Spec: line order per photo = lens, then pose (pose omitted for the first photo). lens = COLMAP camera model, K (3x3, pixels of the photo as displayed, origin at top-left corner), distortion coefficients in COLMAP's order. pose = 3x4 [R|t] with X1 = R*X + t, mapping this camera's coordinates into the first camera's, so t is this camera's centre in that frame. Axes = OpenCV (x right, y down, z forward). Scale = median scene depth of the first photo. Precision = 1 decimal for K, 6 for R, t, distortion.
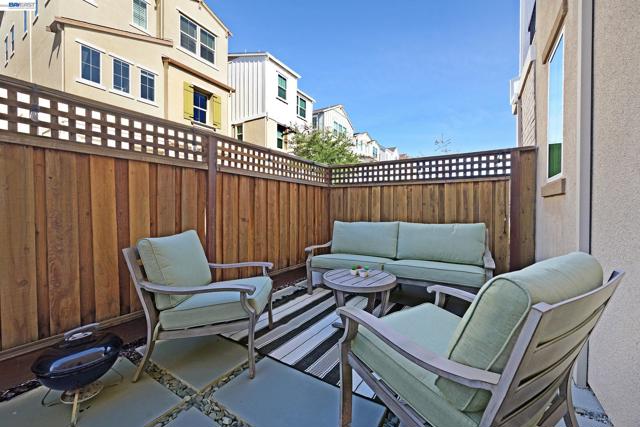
lens RADIAL K [[260.3, 0, 320.0], [0, 260.3, 213.5], [0, 0, 1]] dist [-0.025127, 0.000035]
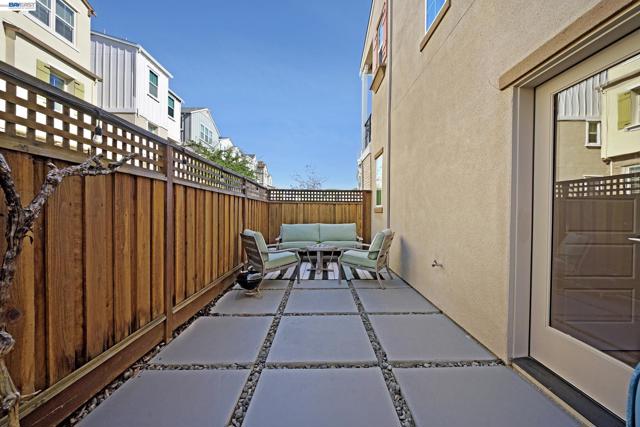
lens RADIAL K [[260.3, 0, 320.0], [0, 260.3, 213.5], [0, 0, 1]] dist [-0.025127, 0.000035]
pose [[0.841941, 0.003114, 0.539561, -0.166804], [0.000097, 0.999982, -0.005922, -0.006738], [-0.539570, 0.005038, 0.841926, -0.150514]]
